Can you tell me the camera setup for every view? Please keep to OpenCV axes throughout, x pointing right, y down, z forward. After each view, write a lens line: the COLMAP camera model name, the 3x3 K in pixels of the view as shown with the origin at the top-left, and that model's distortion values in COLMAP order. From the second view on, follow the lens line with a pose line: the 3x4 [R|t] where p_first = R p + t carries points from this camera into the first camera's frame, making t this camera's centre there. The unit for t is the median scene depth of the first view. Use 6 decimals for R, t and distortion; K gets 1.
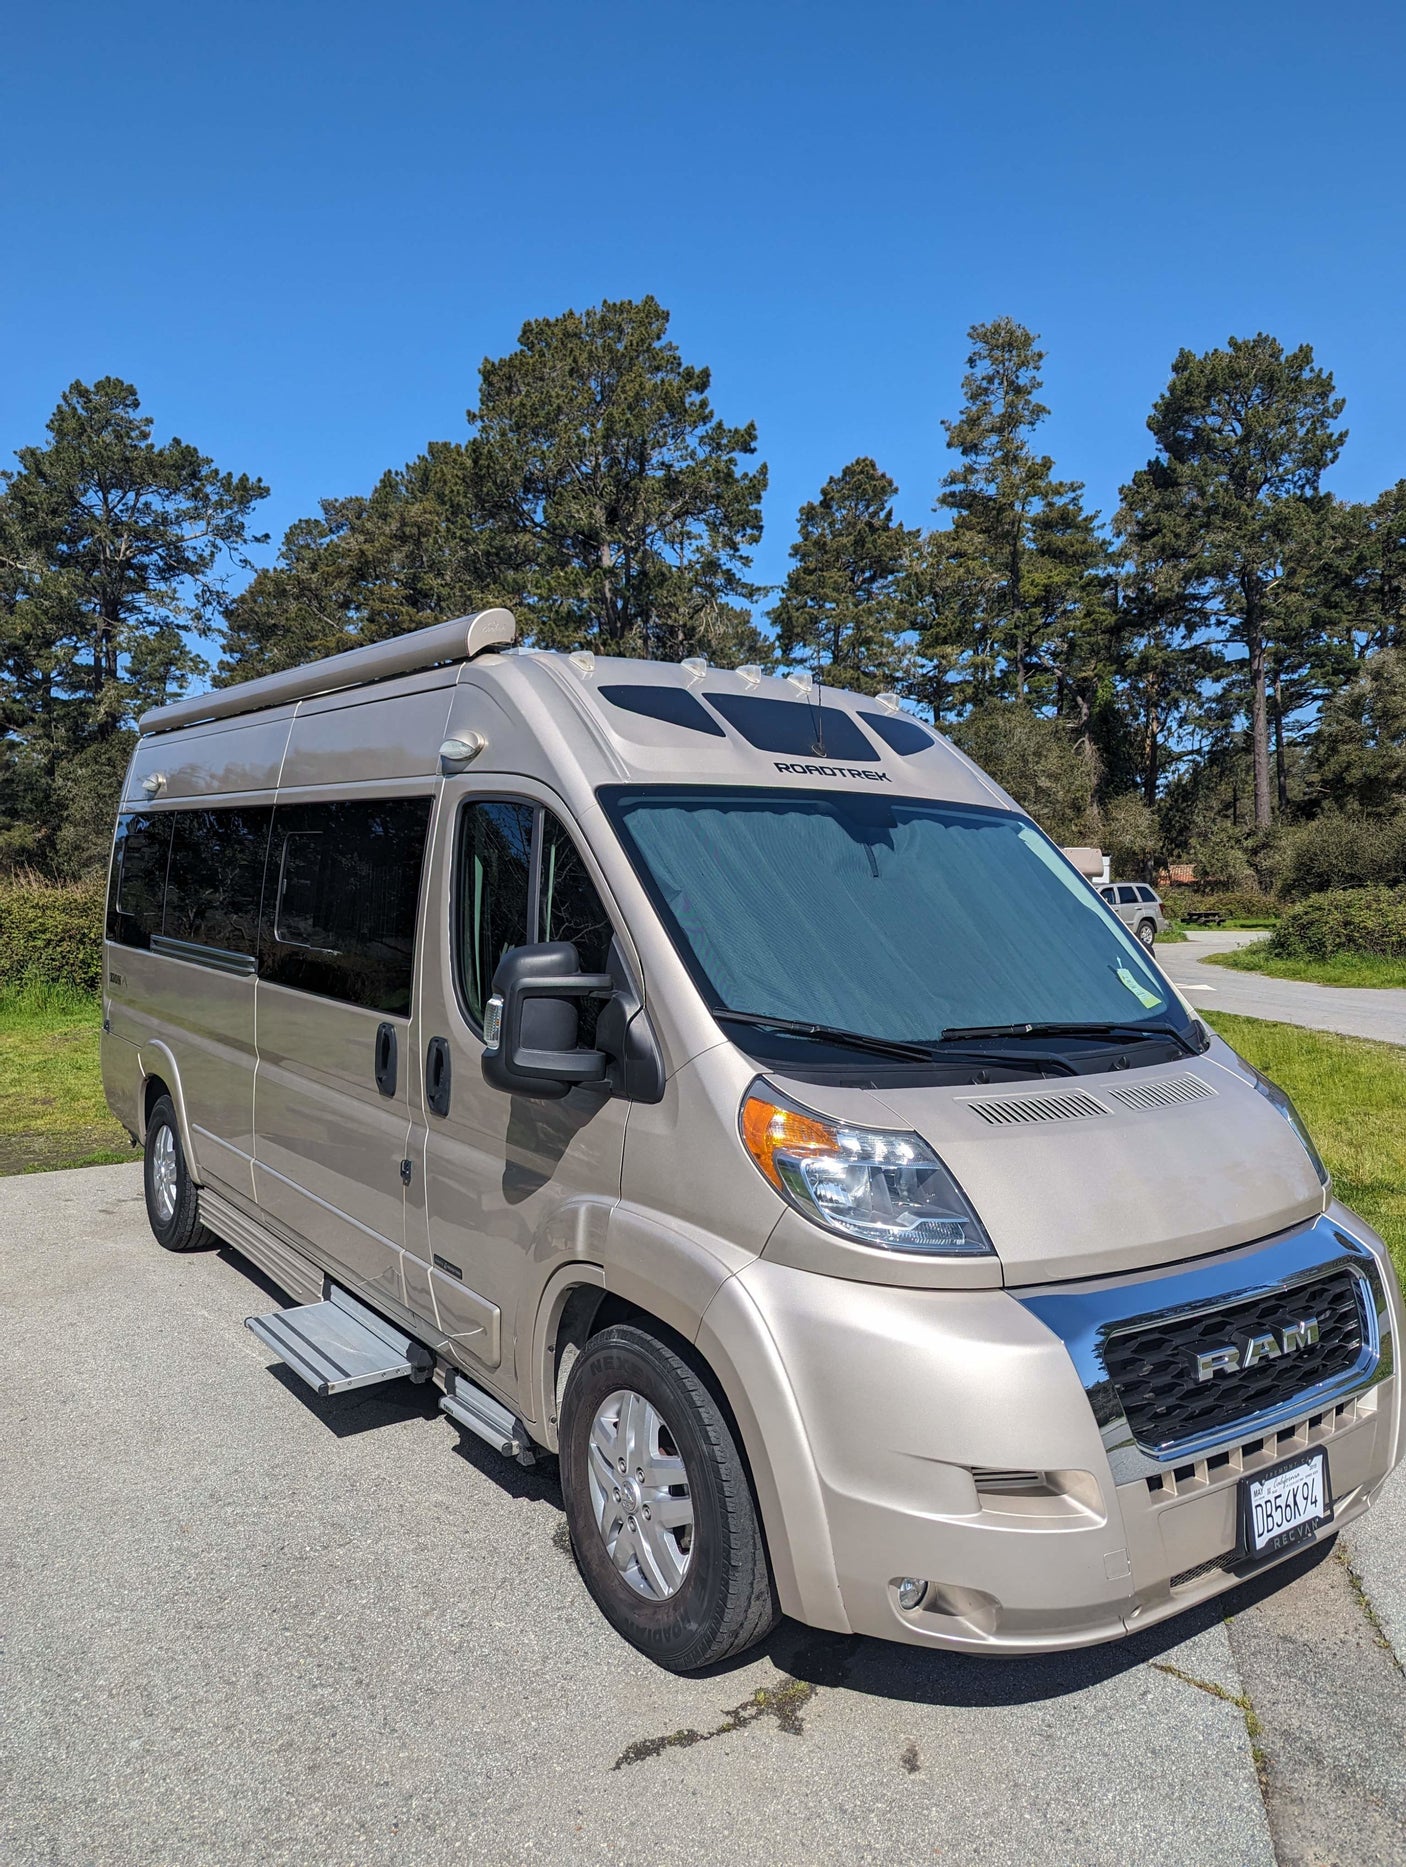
lens RADIAL K [[1331.2, 0, 705.6], [0, 1331.2, 928.2], [0, 0, 1]] dist [0.047233, -0.042129]
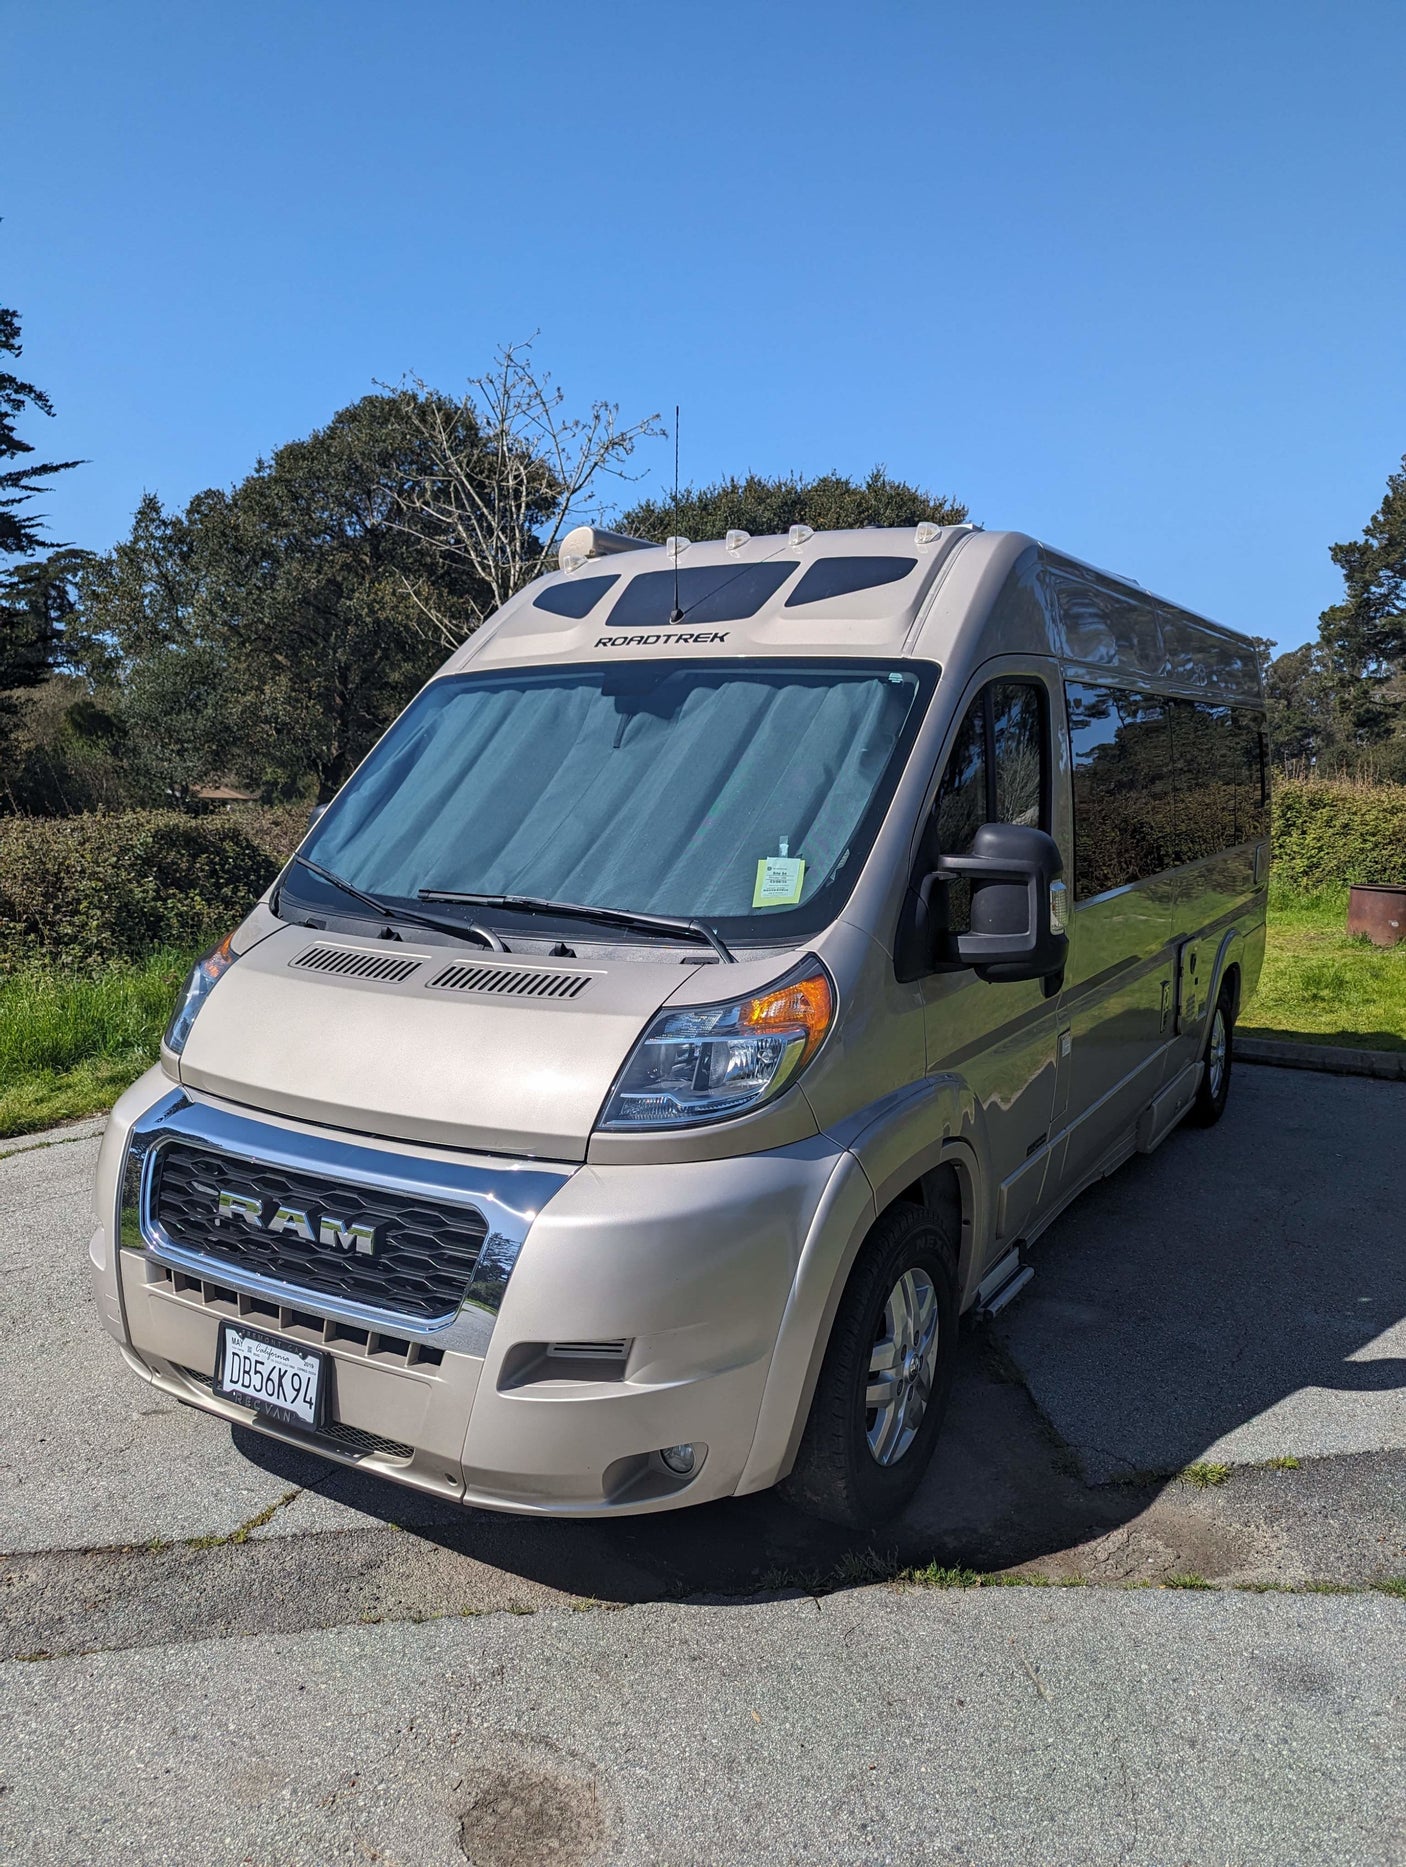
lens RADIAL K [[1331.2, 0, 705.6], [0, 1331.2, 928.2], [0, 0, 1]] dist [0.047233, -0.042129]
pose [[0.371351, 0.092136, -0.923910, 0.087766], [-0.035231, 0.995746, 0.085139, 0.000654], [0.927824, 0.000934, 0.373017, 0.057679]]
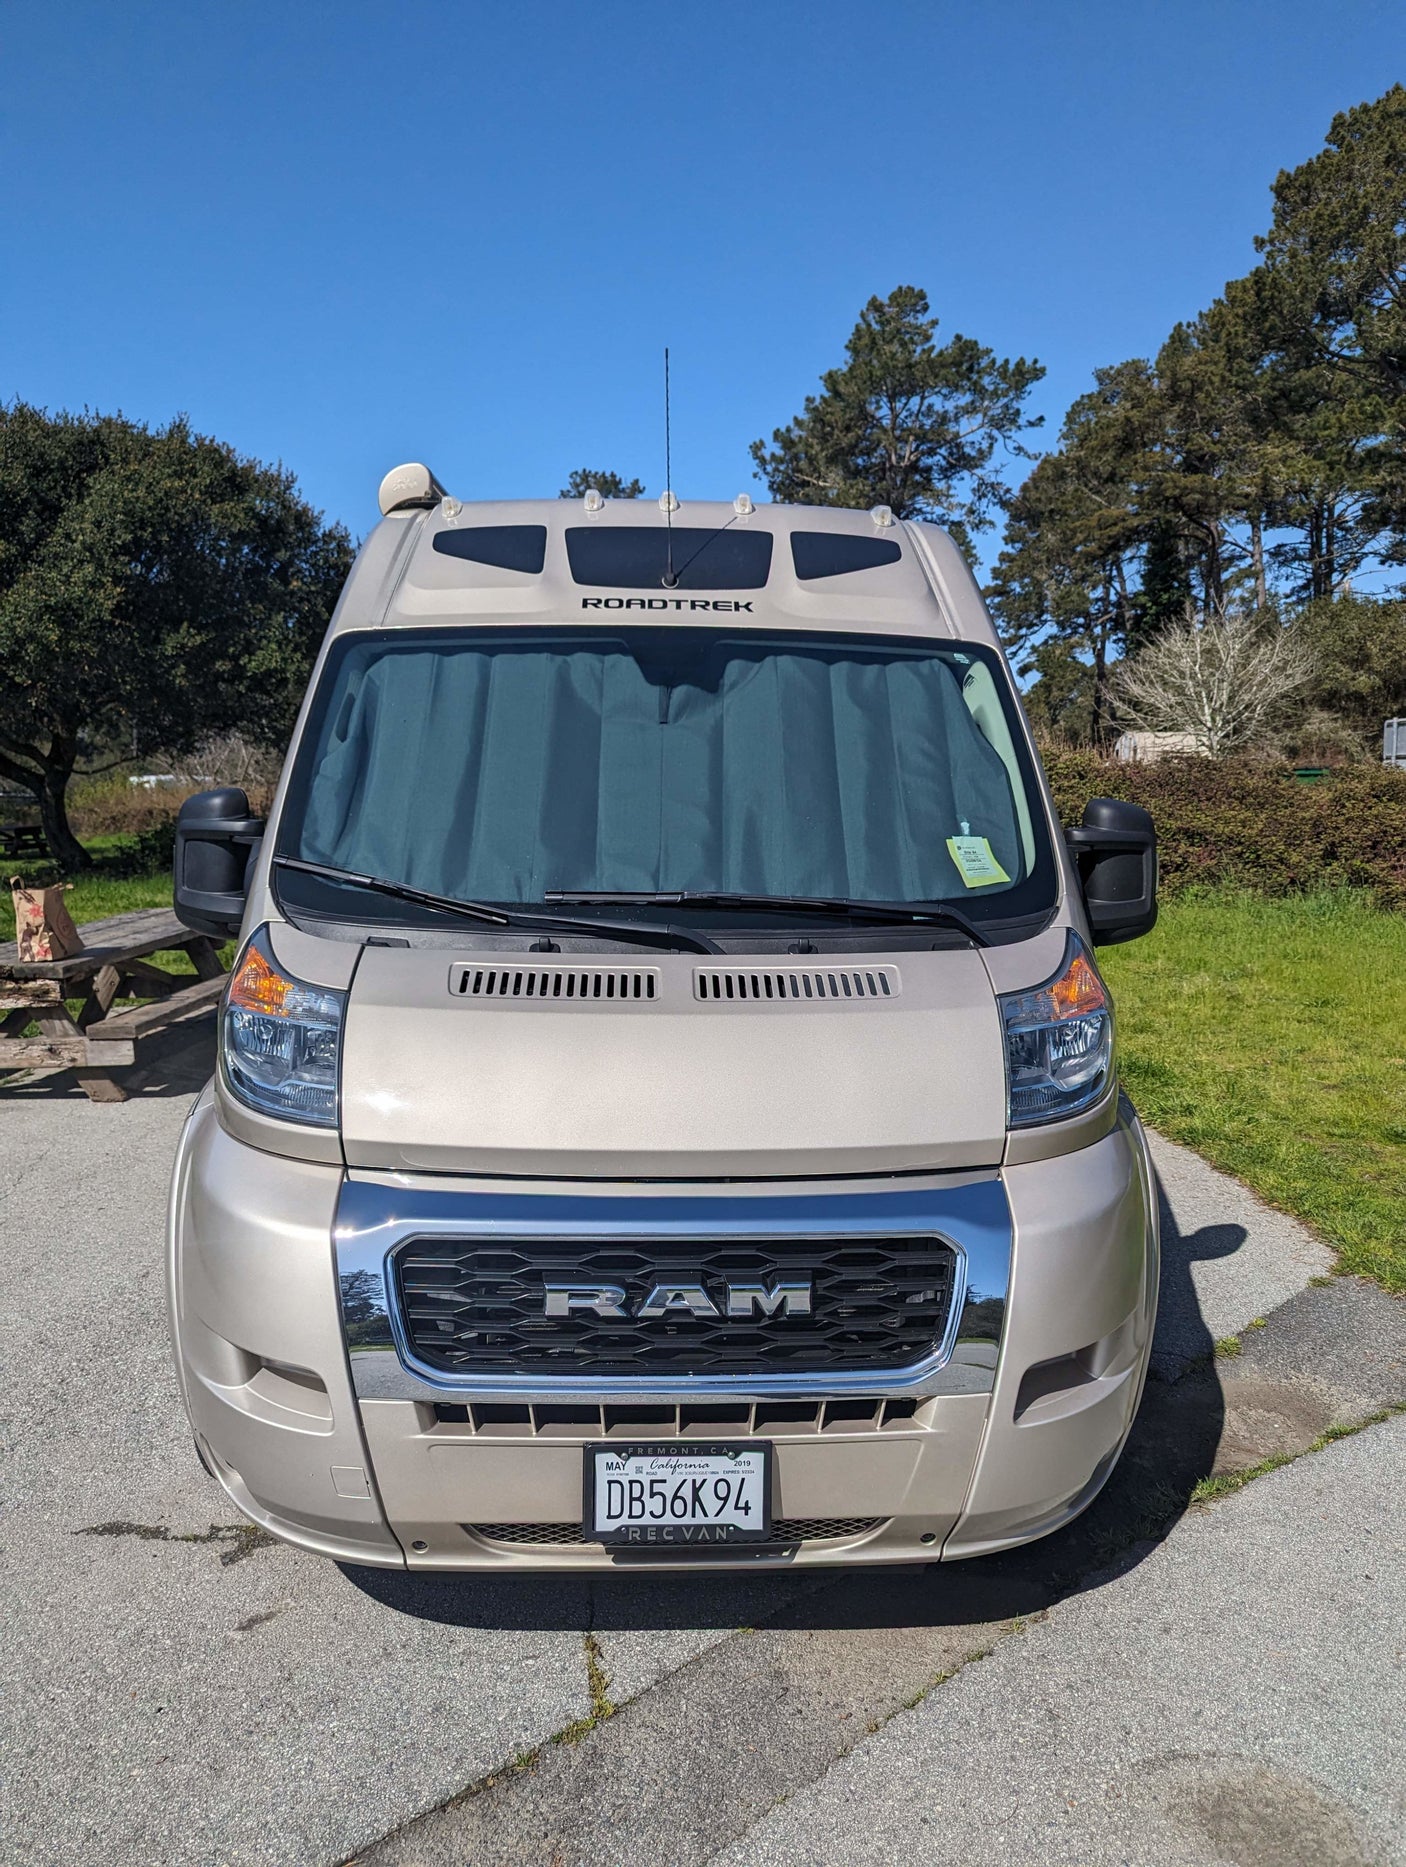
lens RADIAL K [[1332.7, 0, 709.1], [0, 1332.7, 931.0], [0, 0, 1]] dist [0.044185, -0.037242]
pose [[0.824483, 0.059591, -0.562740, 0.054013], [-0.012960, 0.996168, 0.086499, 0.001795], [0.565738, -0.064024, 0.822096, 0.023792]]
